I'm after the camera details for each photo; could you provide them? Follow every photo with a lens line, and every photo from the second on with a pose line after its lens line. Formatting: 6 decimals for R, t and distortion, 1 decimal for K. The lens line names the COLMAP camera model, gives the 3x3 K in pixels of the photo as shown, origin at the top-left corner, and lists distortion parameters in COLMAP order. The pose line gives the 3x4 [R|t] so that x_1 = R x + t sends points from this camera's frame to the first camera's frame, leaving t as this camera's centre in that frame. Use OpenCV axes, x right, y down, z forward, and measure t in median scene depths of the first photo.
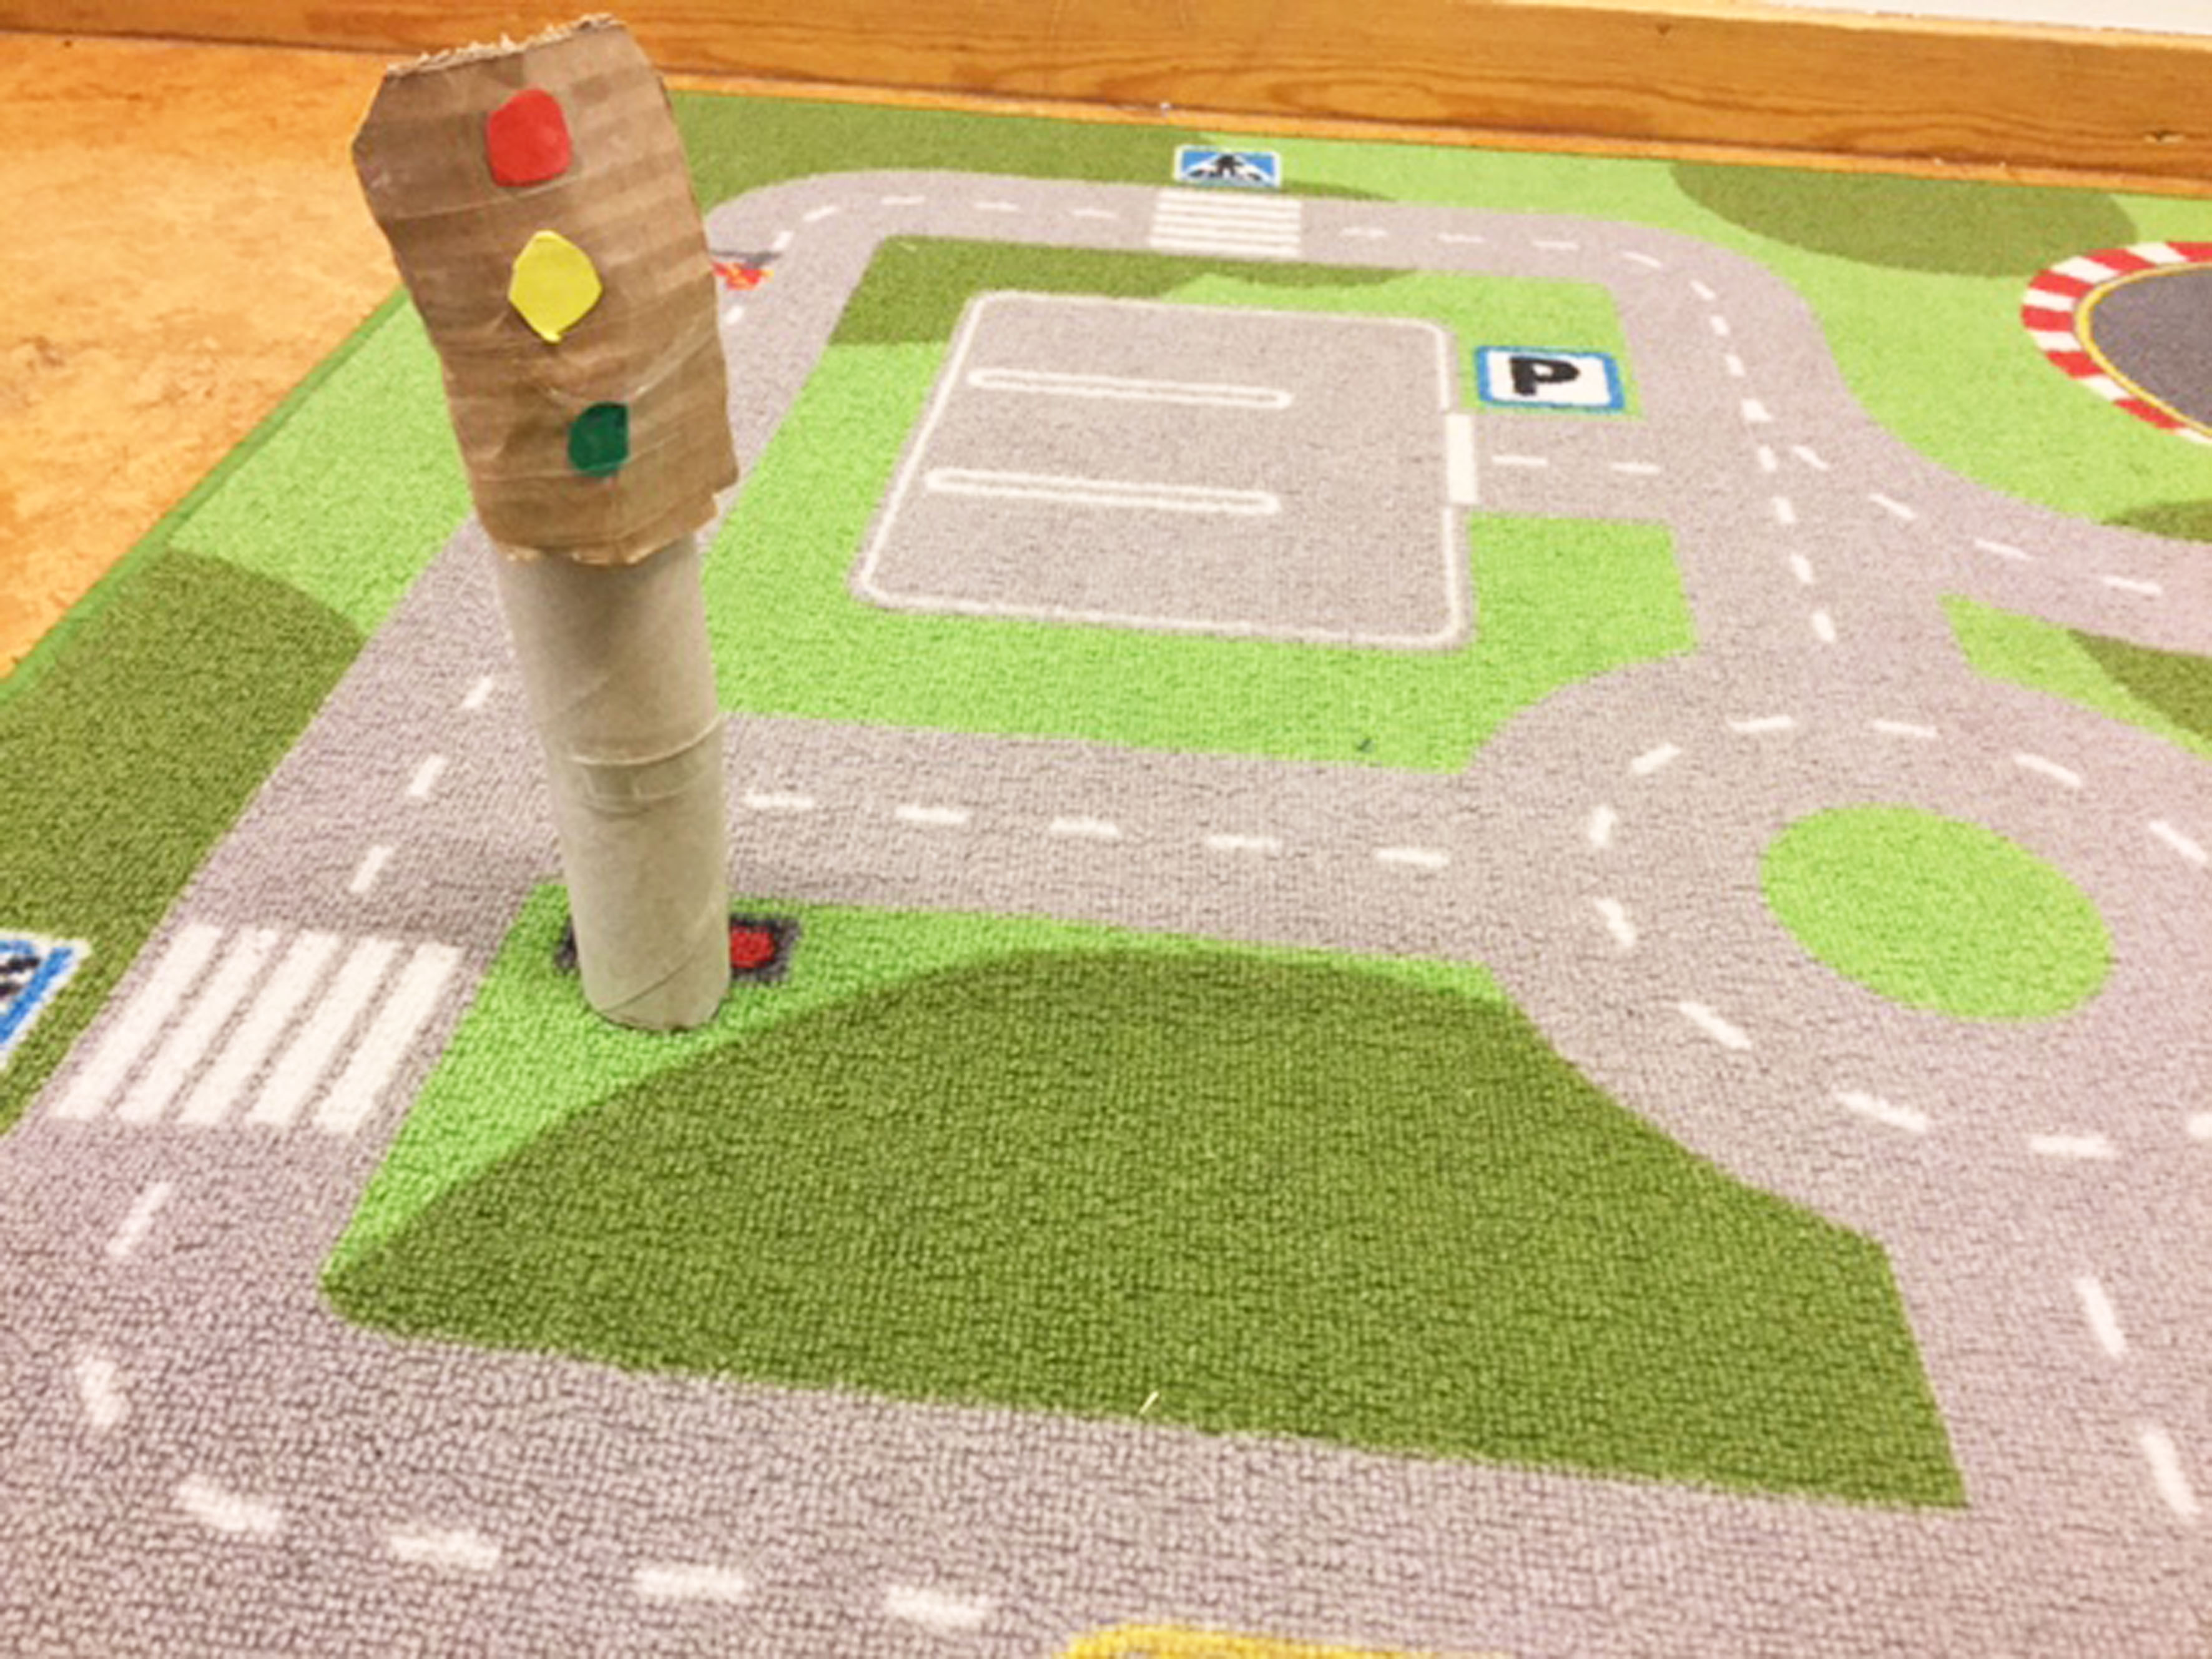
lens RADIAL K [[1994.4, 0, 1109.2], [0, 1994.4, 844.1], [0, 0, 1]] dist [0.127000, -0.235832]
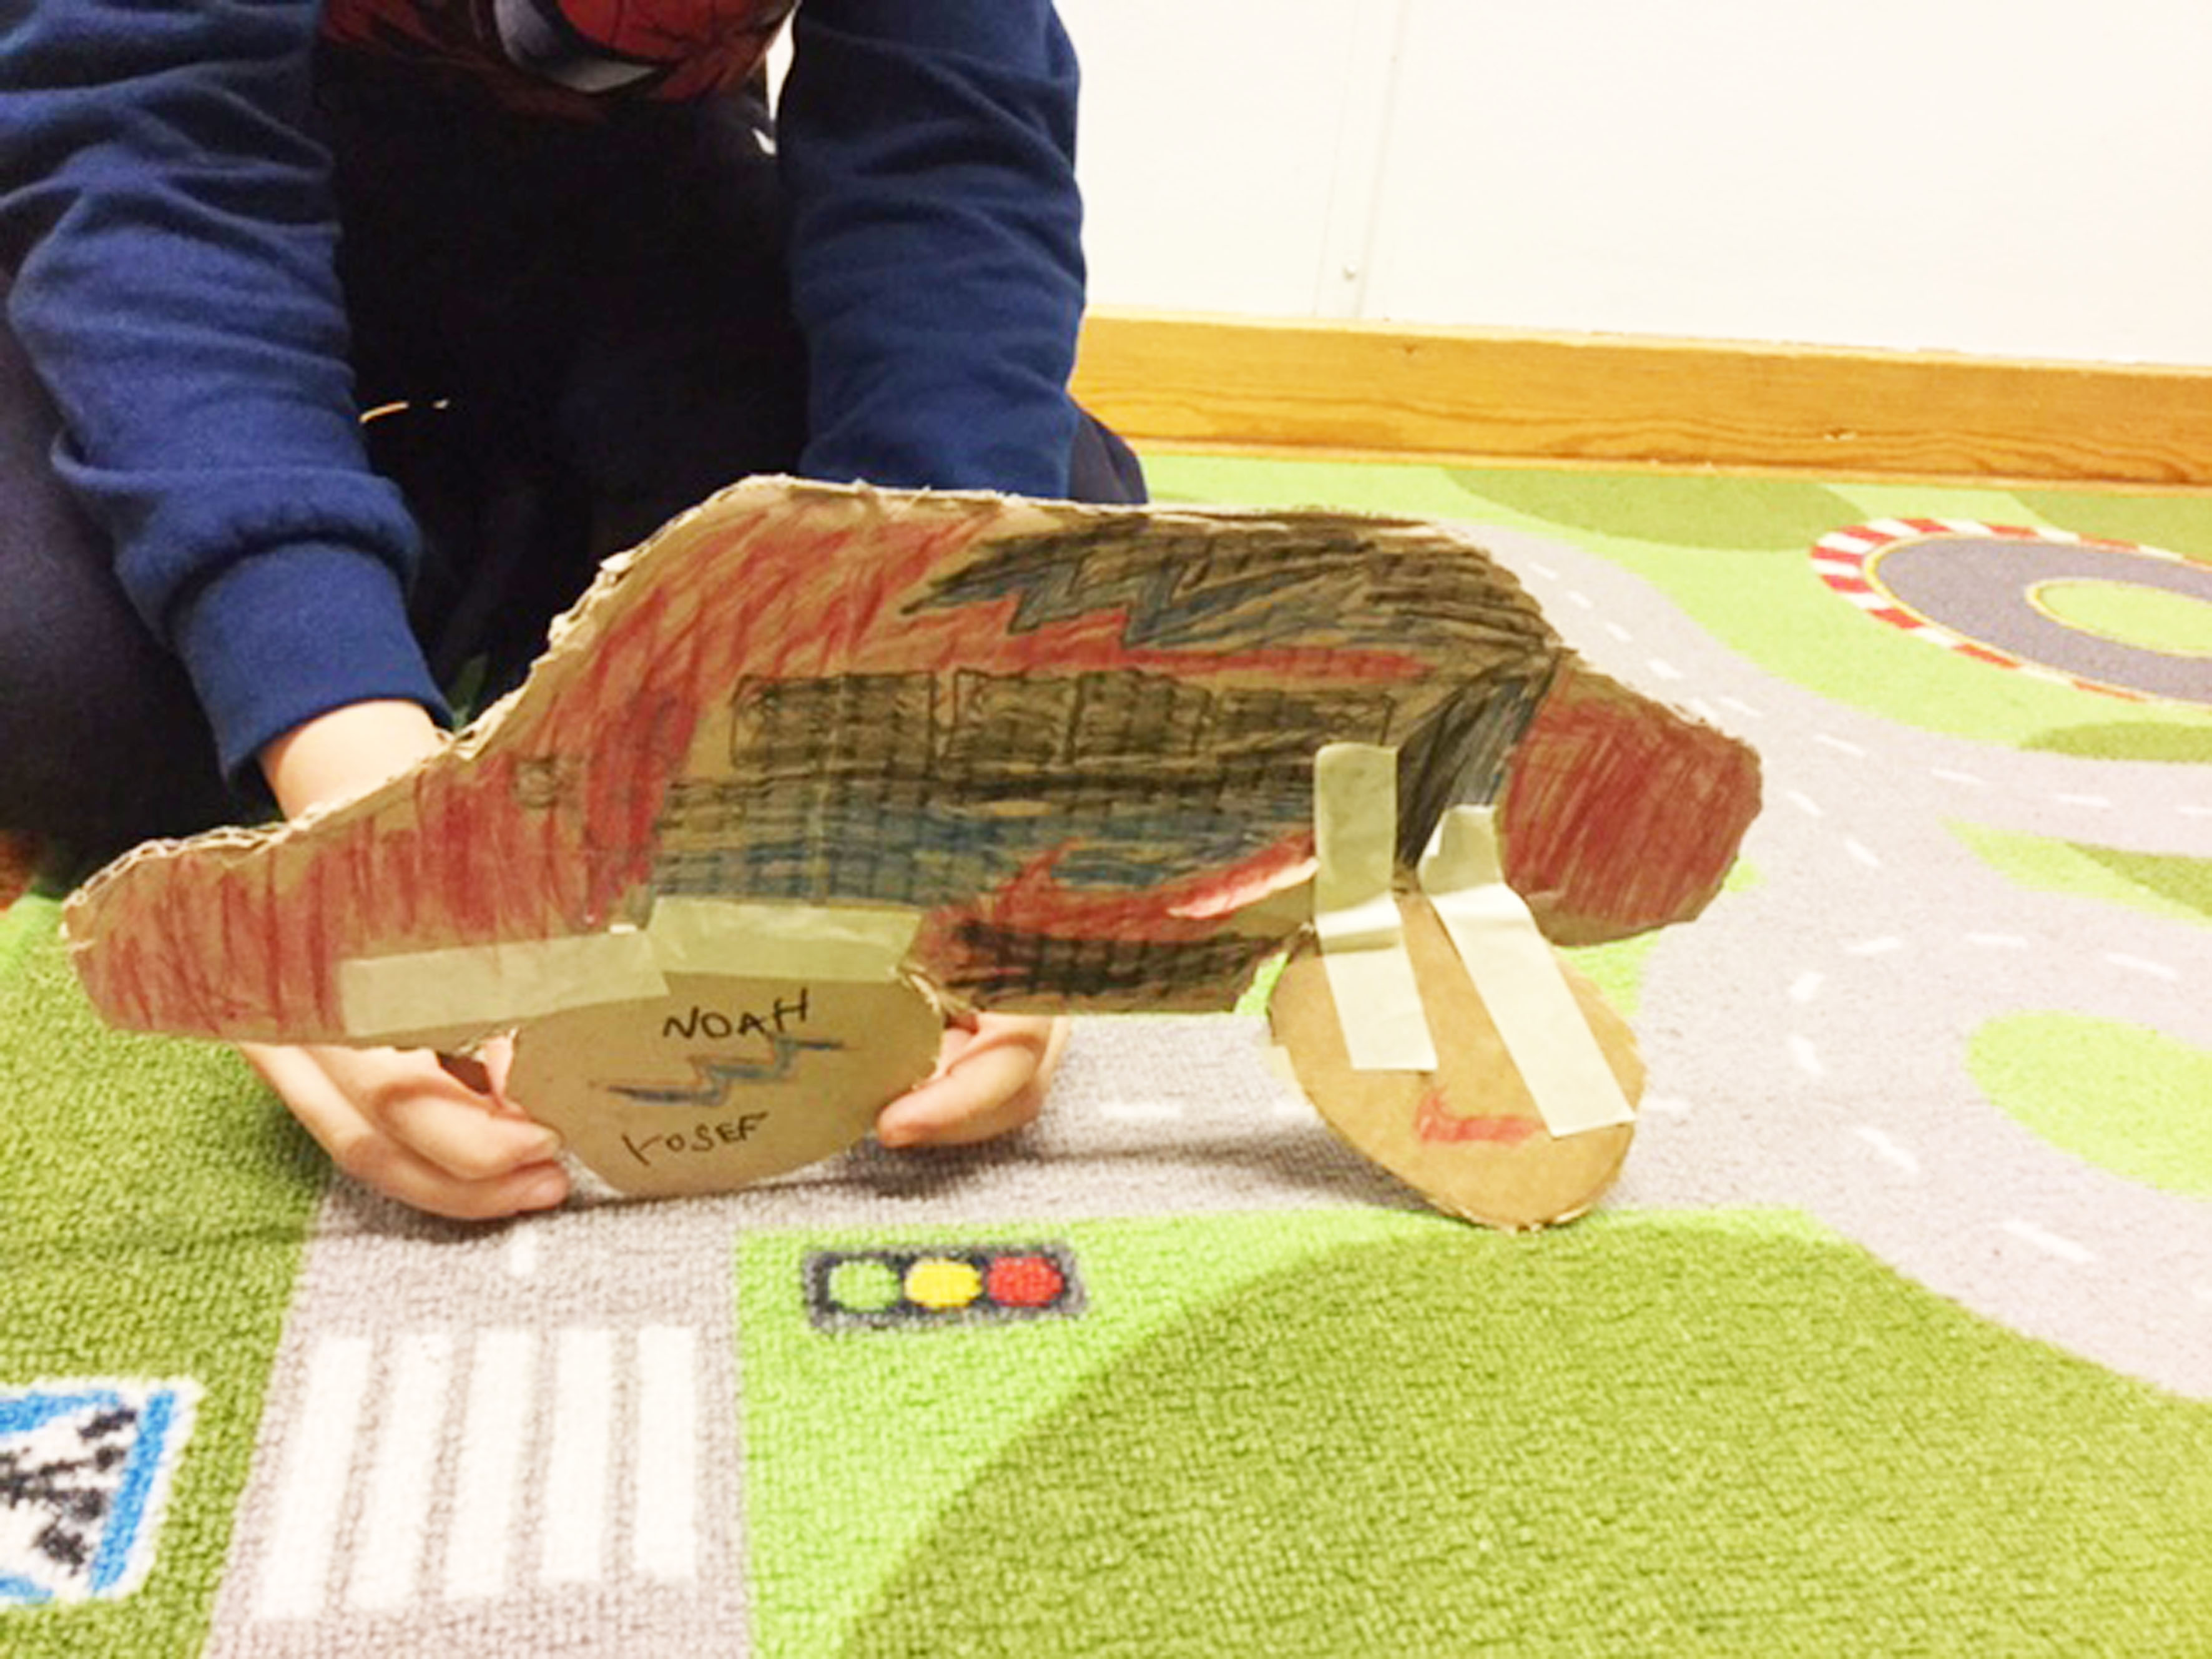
lens RADIAL K [[1994.4, 0, 1094.8], [0, 1994.4, 836.5], [0, 0, 1]] dist [0.127000, -0.235832]
pose [[0.965748, -0.066617, 0.250786, -0.273880], [0.110566, 0.979999, -0.165458, 0.009217], [-0.234747, 0.187519, 0.953798, 0.125632]]
